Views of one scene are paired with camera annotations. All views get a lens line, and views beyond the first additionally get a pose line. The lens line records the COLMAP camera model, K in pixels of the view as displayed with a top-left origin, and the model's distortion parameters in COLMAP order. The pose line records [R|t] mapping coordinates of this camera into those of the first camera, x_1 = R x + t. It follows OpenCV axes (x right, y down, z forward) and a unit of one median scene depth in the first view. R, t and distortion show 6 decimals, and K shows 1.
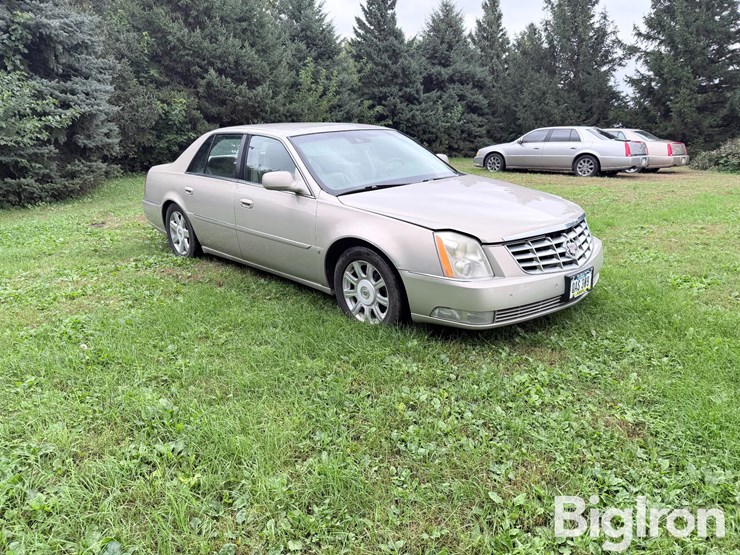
lens RADIAL K [[528.0, 0, 370.0], [0, 528.0, 277.5], [0, 0, 1]] dist [0.005440, -0.006853]
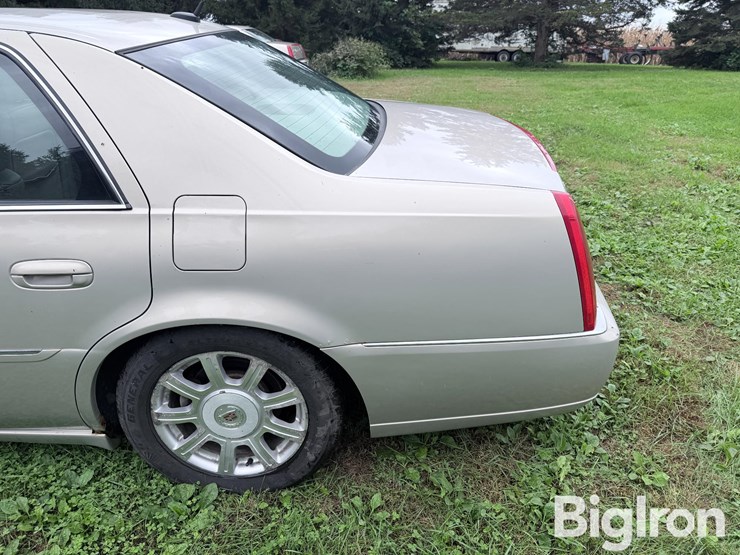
lens RADIAL K [[532.6, 0, 370.0], [0, 532.6, 277.5], [0, 0, 1]] dist [0.001951, -0.002863]
pose [[0.754768, -0.275419, 0.595373, 0.052640], [0.169358, 0.958637, 0.228765, -0.053961], [-0.633753, -0.071834, 0.770193, 0.184919]]
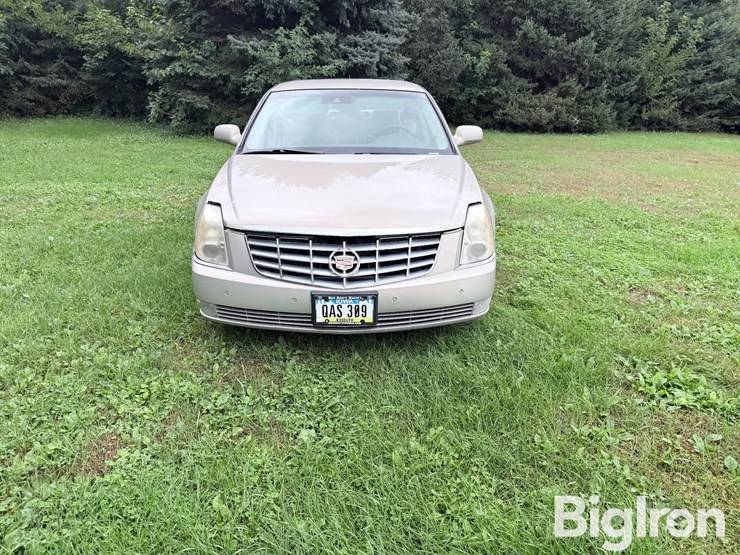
lens RADIAL K [[528.0, 0, 370.0], [0, 528.0, 277.5], [0, 0, 1]] dist [0.005440, -0.006853]
pose [[0.749267, 0.268977, -0.605186, 0.121817], [-0.220757, 0.962984, 0.154688, -0.022144], [0.624392, 0.017697, 0.780911, 0.061287]]
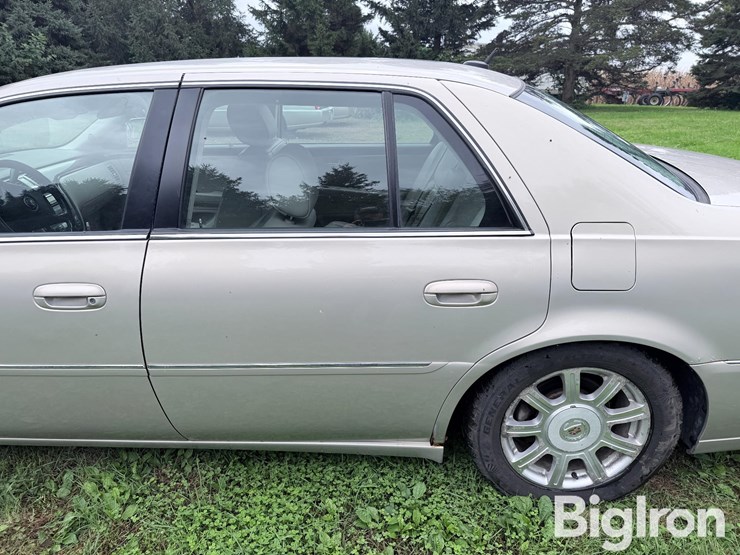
lens RADIAL K [[528.0, 0, 370.0], [0, 528.0, 277.5], [0, 0, 1]] dist [0.005440, -0.006853]
pose [[0.767073, -0.232068, 0.598116, 0.015170], [0.168555, 0.972433, 0.161133, -0.060836], [-0.619022, -0.022785, 0.785043, 0.208939]]
